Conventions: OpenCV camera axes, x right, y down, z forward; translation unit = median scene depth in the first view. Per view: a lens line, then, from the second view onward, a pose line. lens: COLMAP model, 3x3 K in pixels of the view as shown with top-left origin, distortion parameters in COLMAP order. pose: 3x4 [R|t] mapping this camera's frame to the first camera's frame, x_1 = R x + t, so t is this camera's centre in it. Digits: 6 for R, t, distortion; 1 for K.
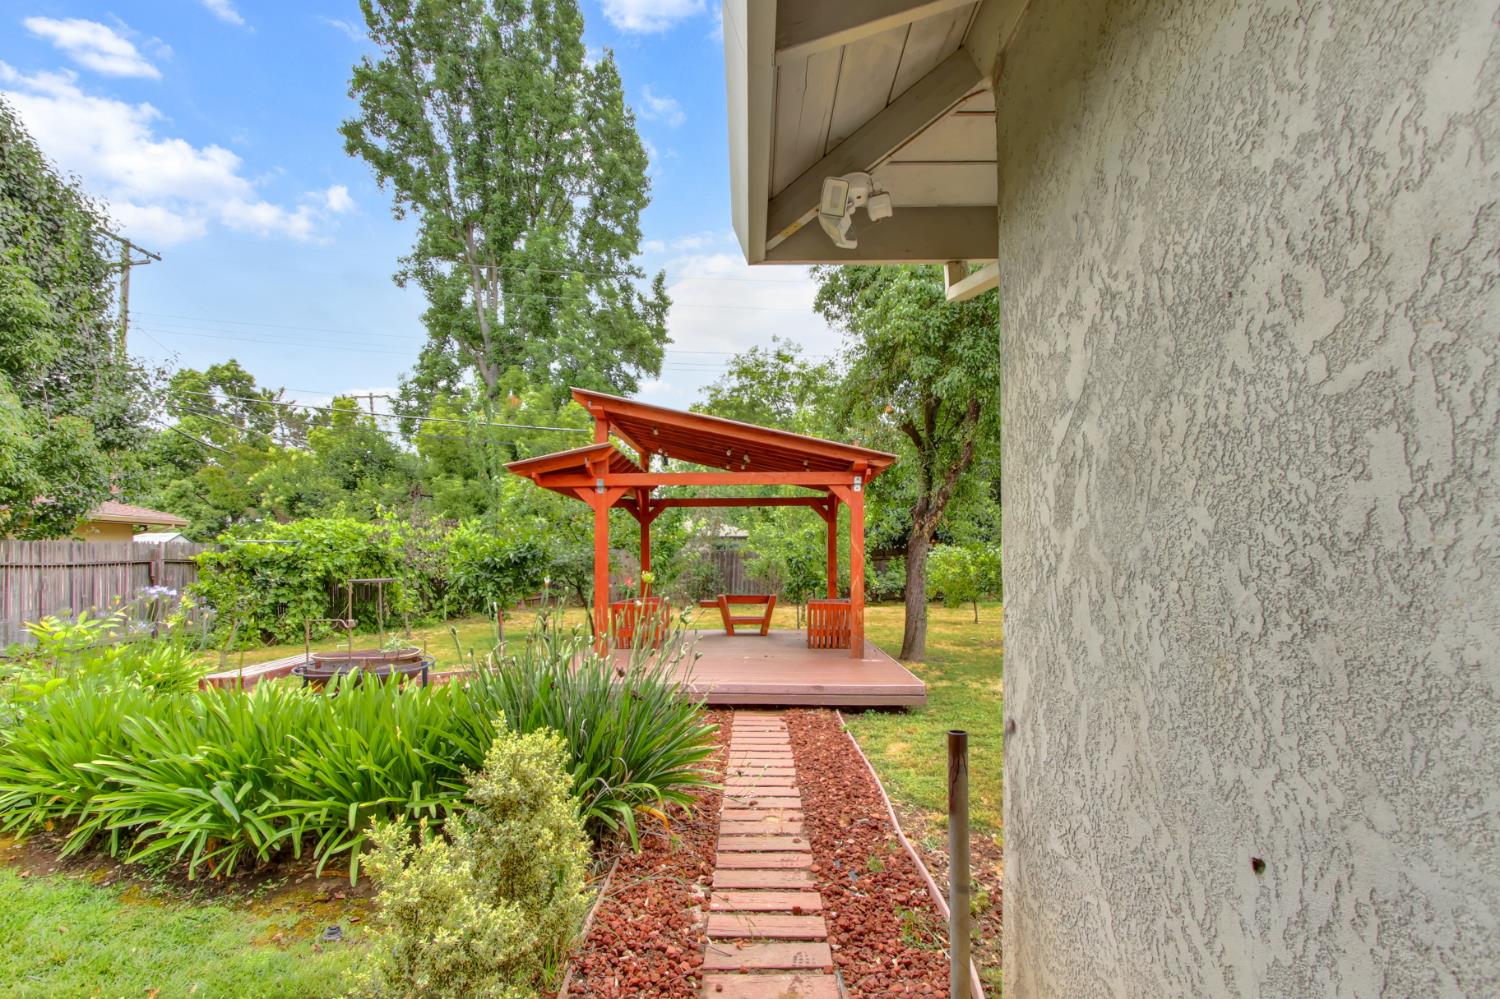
lens RADIAL K [[697.0, 0, 727.2], [0, 697.0, 568.2], [0, 0, 1]] dist [0.007827, -0.002158]
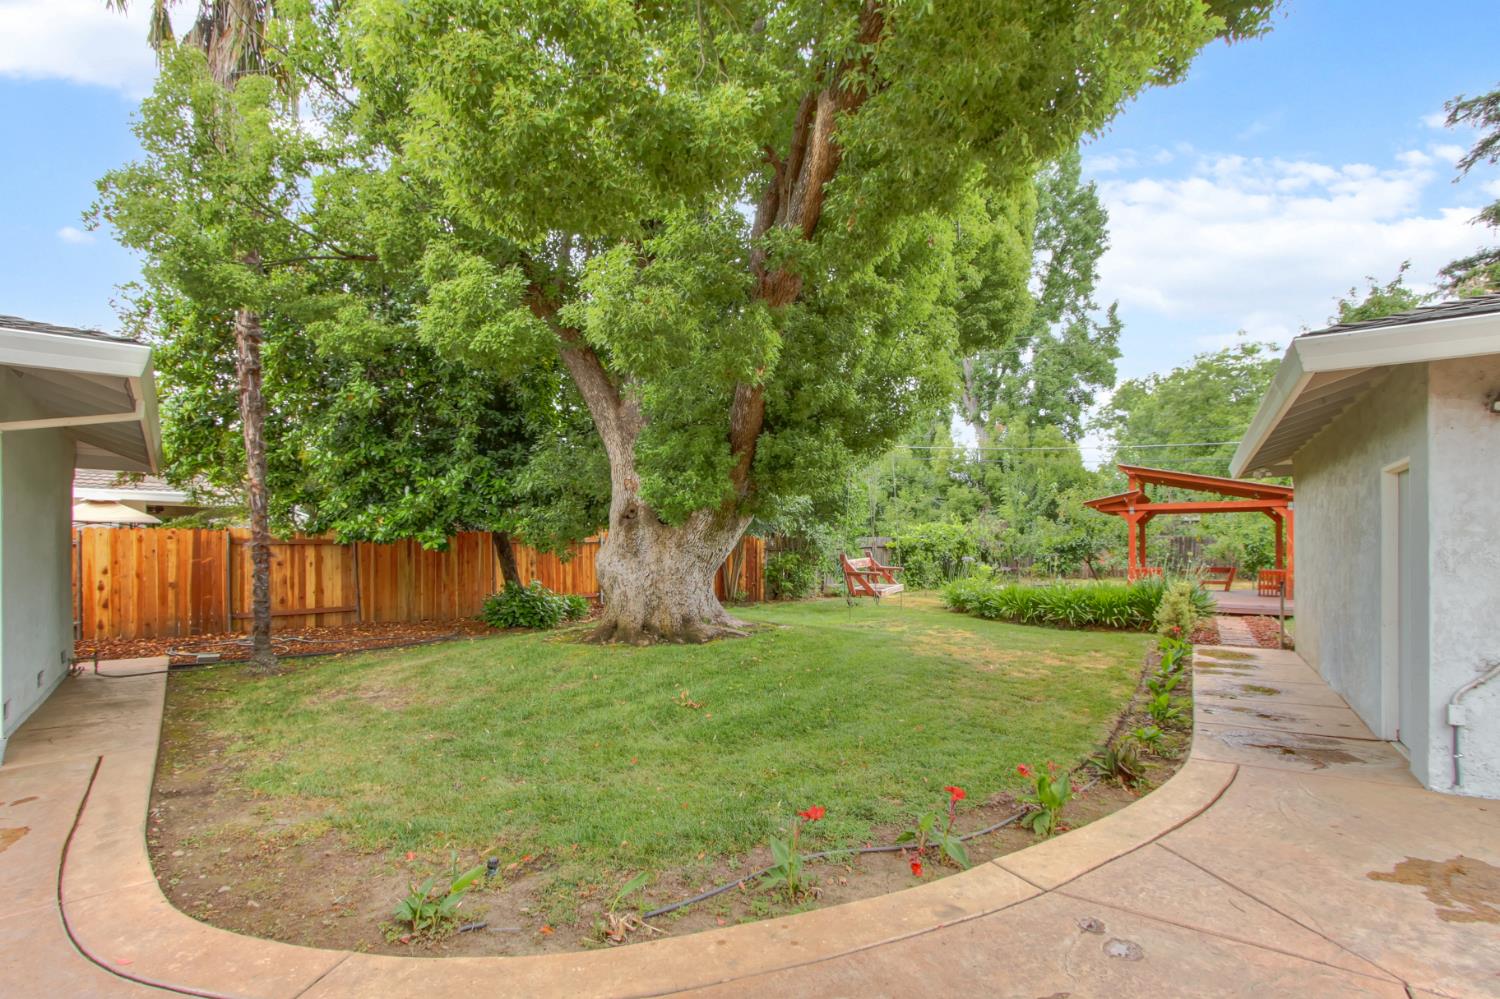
lens RADIAL K [[697.0, 0, 762.0], [0, 697.0, 544.1], [0, 0, 1]] dist [0.007827, -0.002158]
pose [[0.870238, 0.002868, -0.492624, -0.032157], [-0.005703, 0.999975, -0.004254, -0.001268], [0.492599, 0.006512, 0.870232, -0.357365]]
